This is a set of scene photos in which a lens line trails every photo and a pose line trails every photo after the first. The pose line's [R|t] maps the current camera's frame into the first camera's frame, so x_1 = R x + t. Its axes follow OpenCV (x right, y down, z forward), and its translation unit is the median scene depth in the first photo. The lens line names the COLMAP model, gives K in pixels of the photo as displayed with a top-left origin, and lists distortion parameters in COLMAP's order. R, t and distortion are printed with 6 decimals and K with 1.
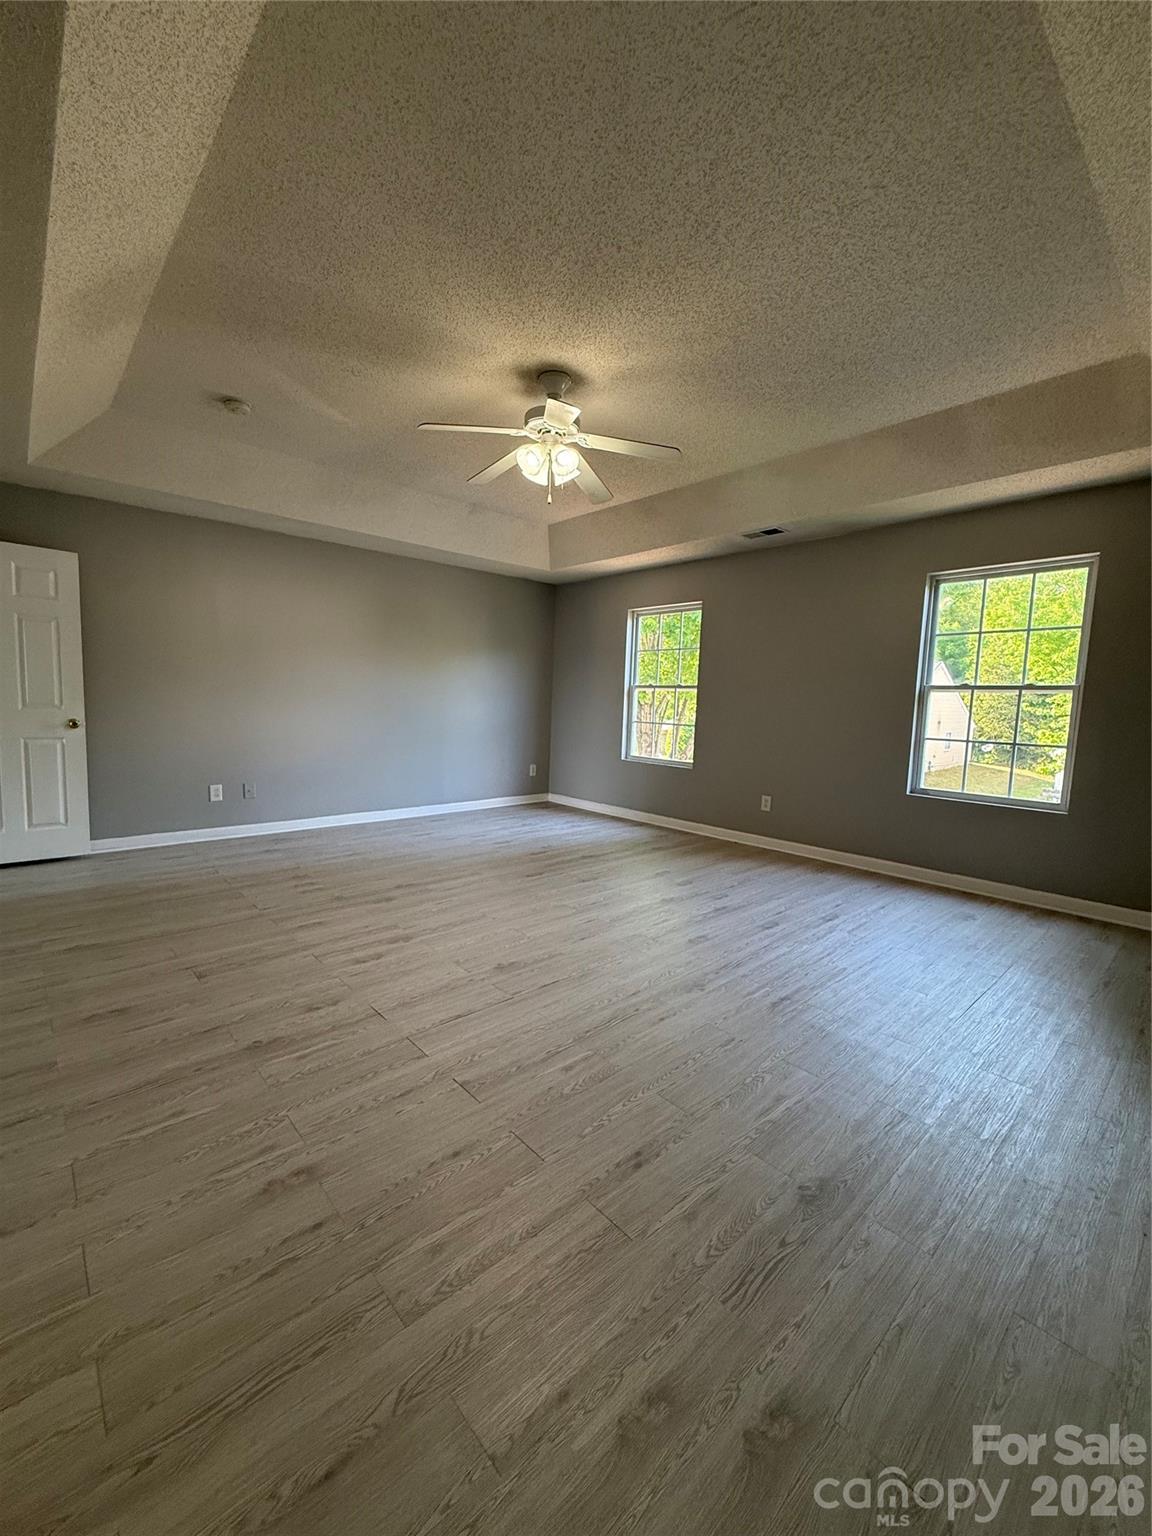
lens RADIAL K [[633.4, 0, 576.0], [0, 633.4, 768.0], [0, 0, 1]] dist [-0.001497, -0.000348]
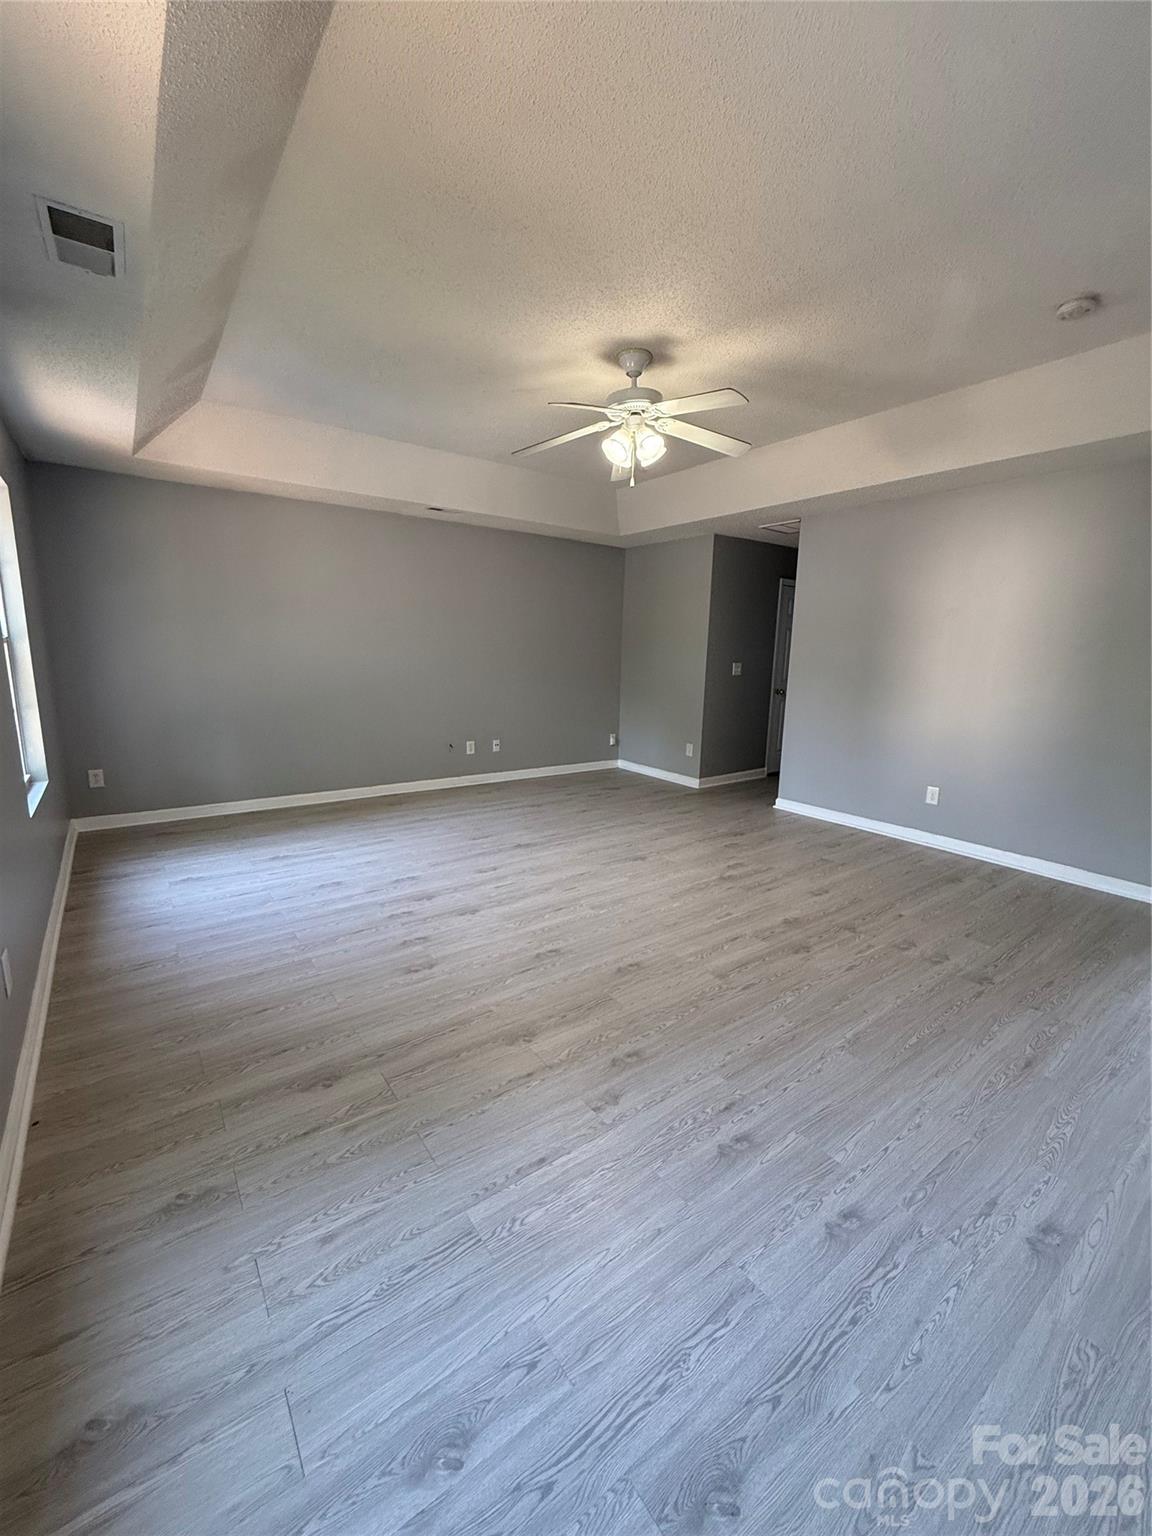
lens RADIAL K [[620.6, 0, 576.0], [0, 620.6, 768.0], [0, 0, 1]] dist [-0.000671, -0.000079]
pose [[-0.993140, -0.068814, 0.094536, -0.075612], [-0.037637, 0.953592, 0.298740, -0.276710], [-0.110706, 0.293132, -0.949641, 2.019043]]
